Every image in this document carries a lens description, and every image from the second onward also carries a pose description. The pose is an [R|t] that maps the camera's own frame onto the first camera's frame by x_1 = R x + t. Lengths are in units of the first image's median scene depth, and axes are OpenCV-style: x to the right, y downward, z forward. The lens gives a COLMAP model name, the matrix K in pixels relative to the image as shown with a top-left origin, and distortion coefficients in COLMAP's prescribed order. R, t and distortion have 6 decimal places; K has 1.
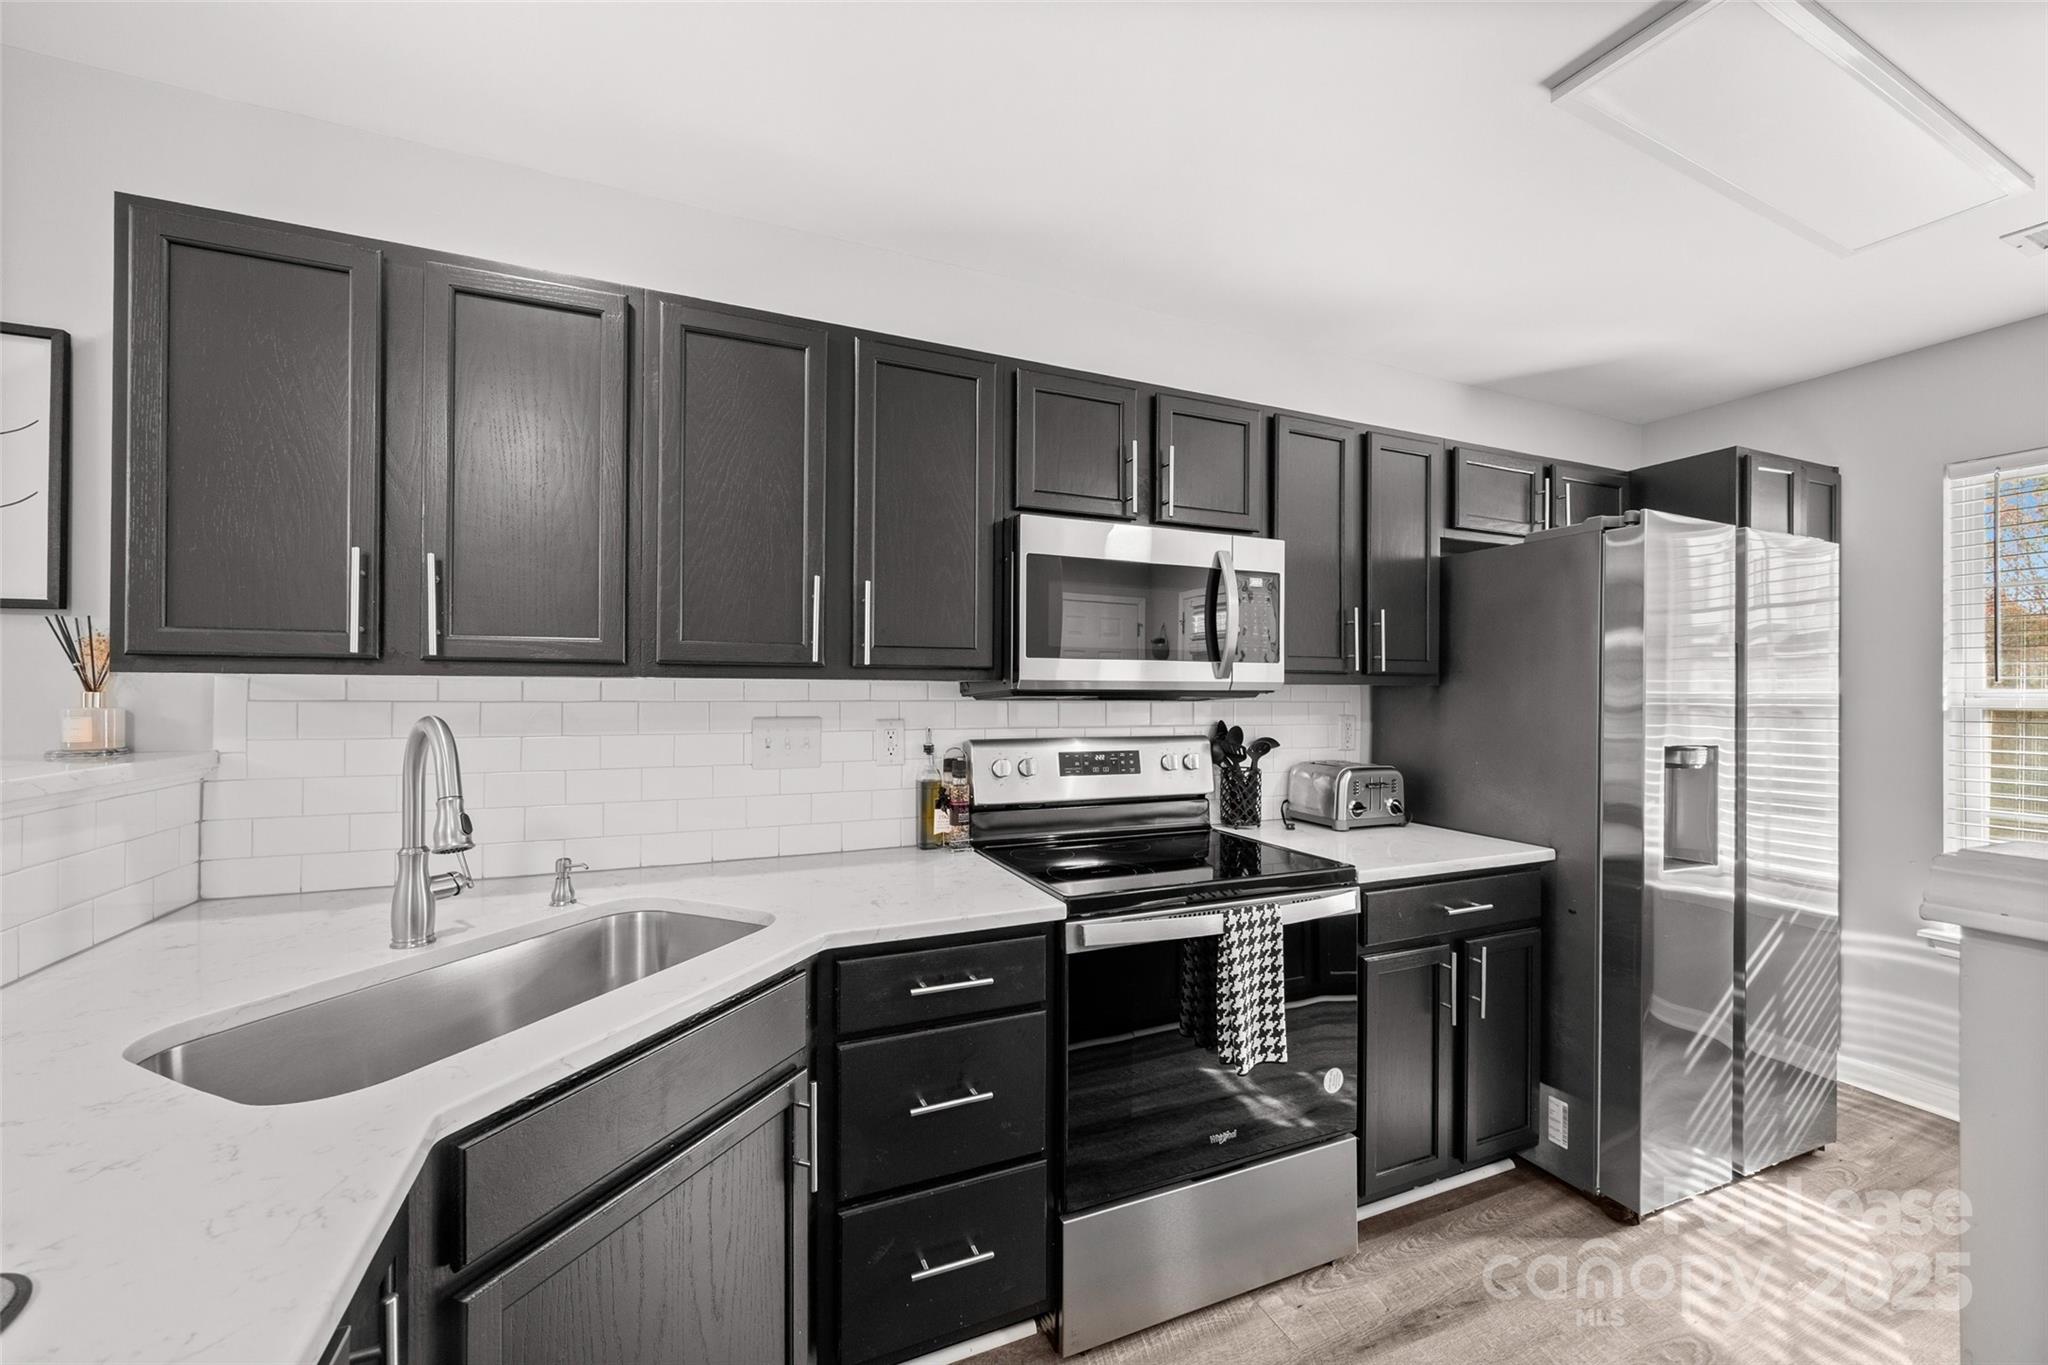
lens RADIAL K [[783.6, 0, 1020.3], [0, 783.6, 690.8], [0, 0, 1]] dist [-0.006702, 0.000978]
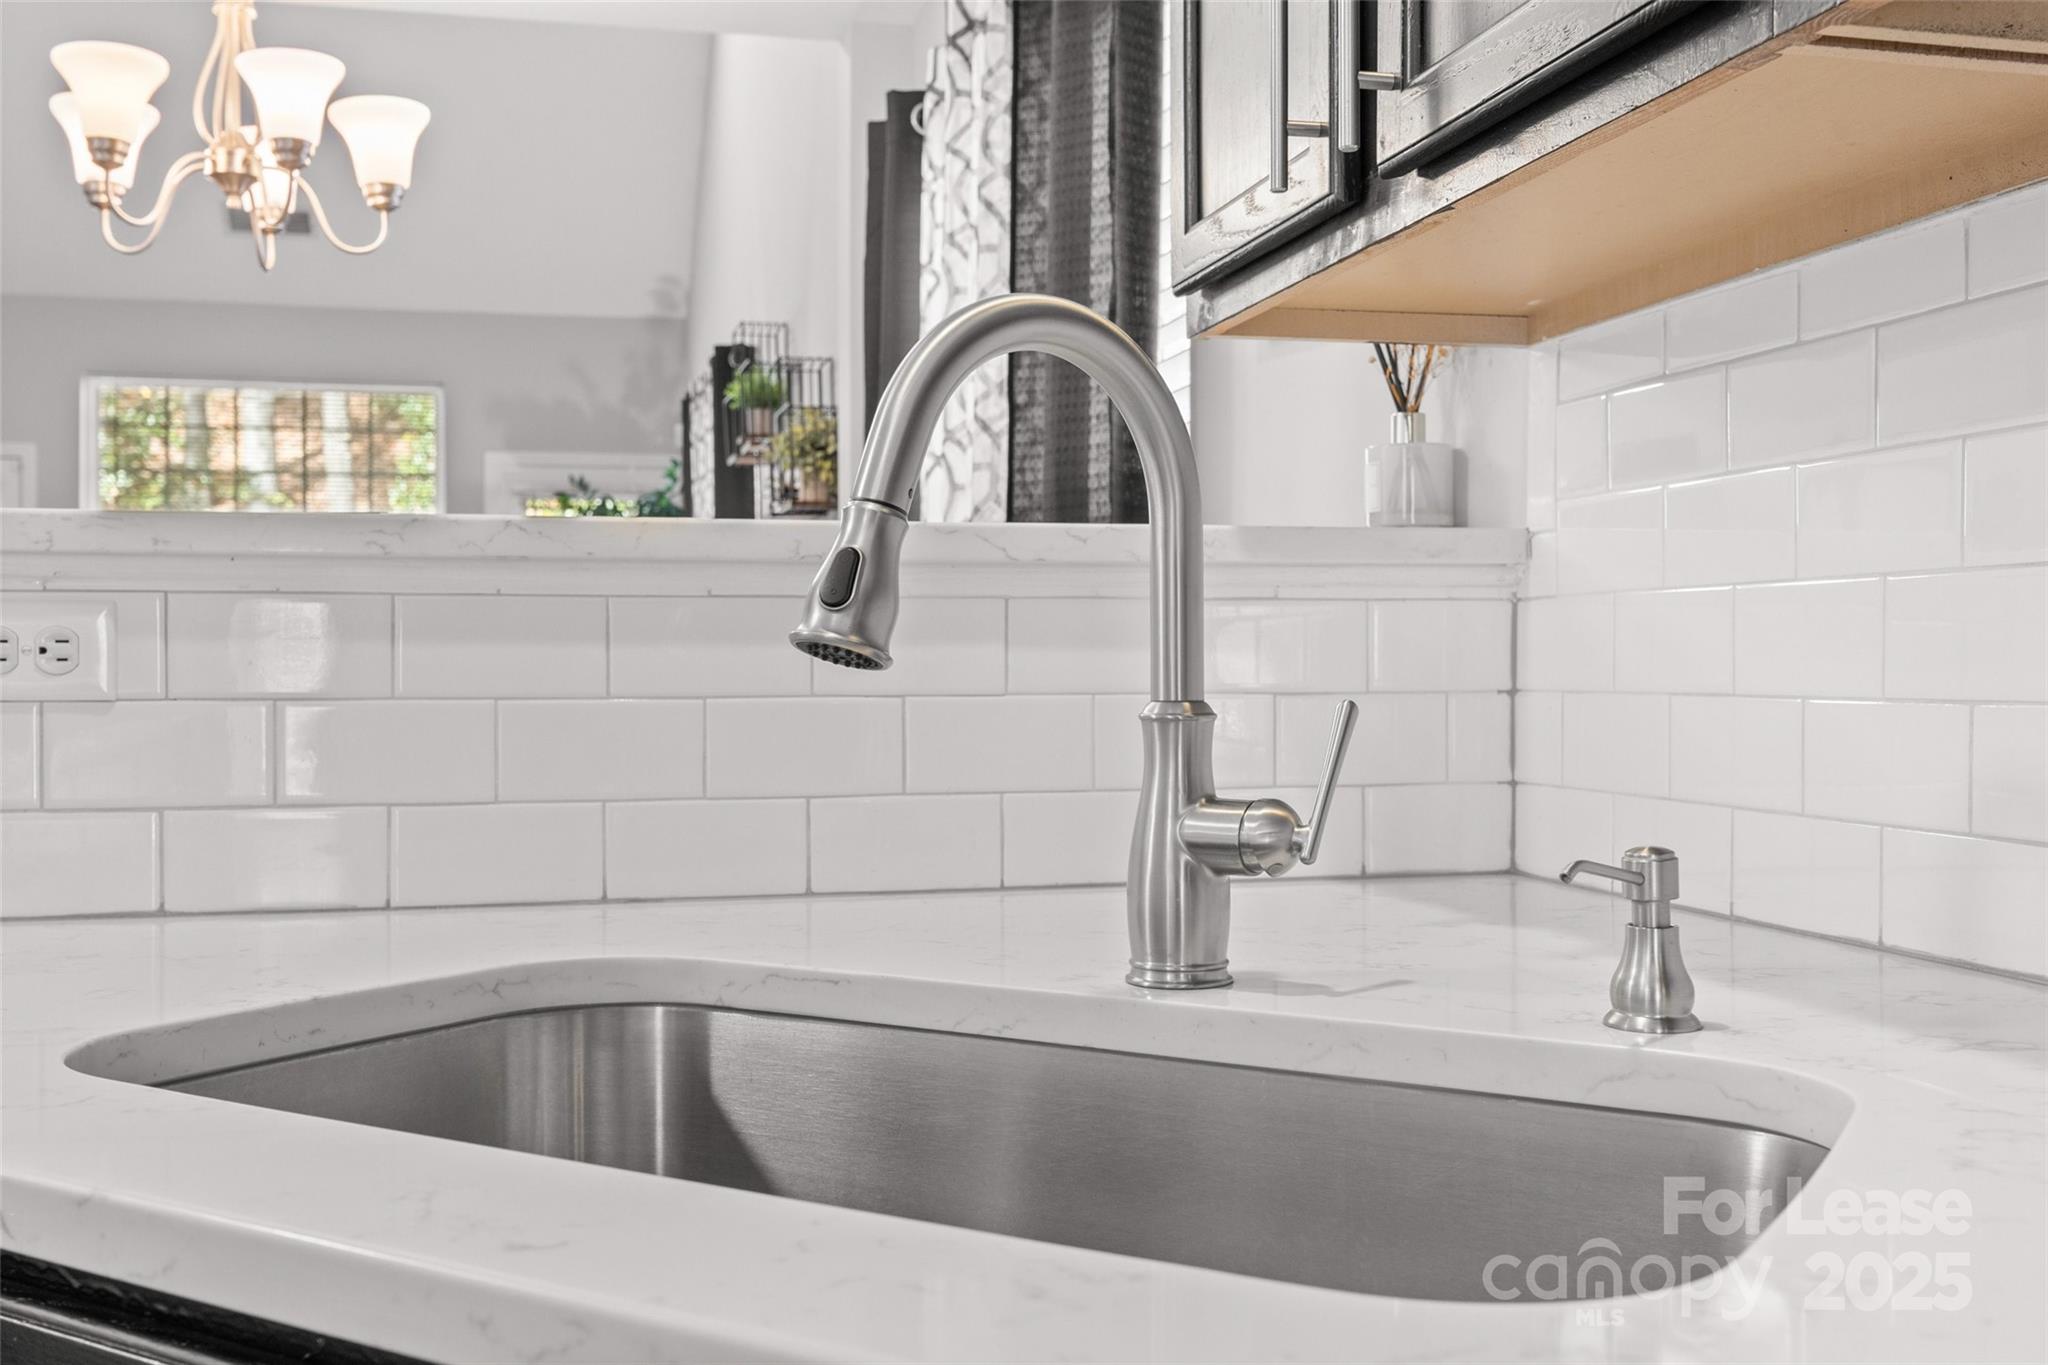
lens RADIAL K [[1974.7, 0, 1026.0], [0, 1974.7, 686.0], [0, 0, 1]] dist [-0.004237, 0.000000]
pose [[-0.156374, 0.006410, -0.987677, 0.076596], [0.006447, 0.999964, 0.005469, 0.146942], [0.987677, -0.005512, -0.156410, 0.844222]]
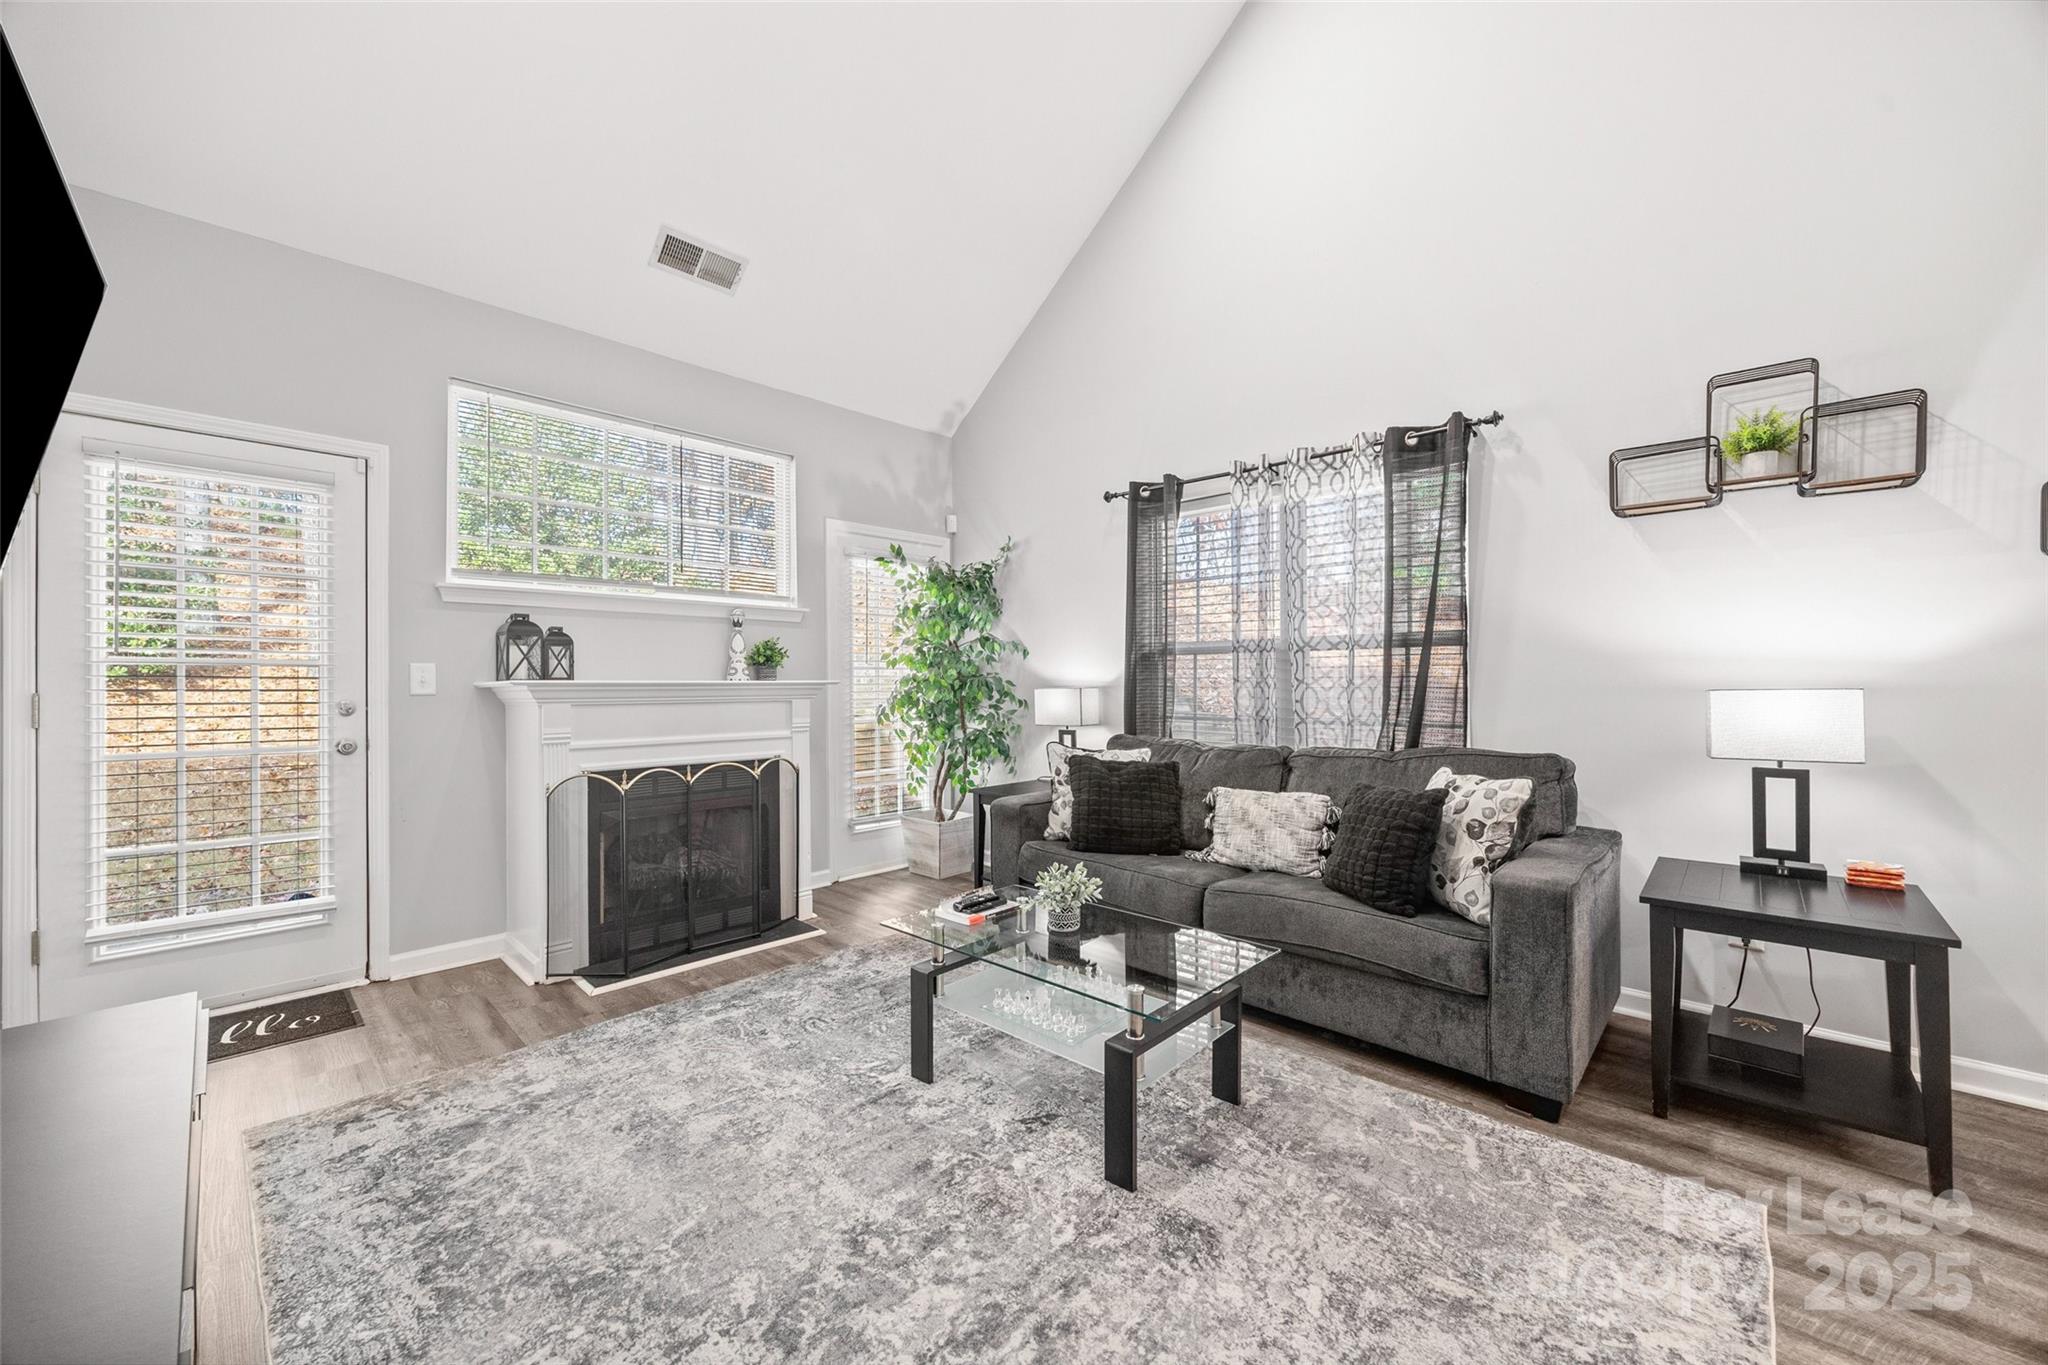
lens RADIAL K [[783.6, 0, 1016.8], [0, 783.6, 683.1], [0, 0, 1]] dist [-0.006702, 0.000978]
pose [[0.394300, -0.014007, -0.918875, -2.712743], [0.013961, 0.999860, -0.009250, 0.097693], [0.918876, -0.009181, 0.394440, -2.222262]]
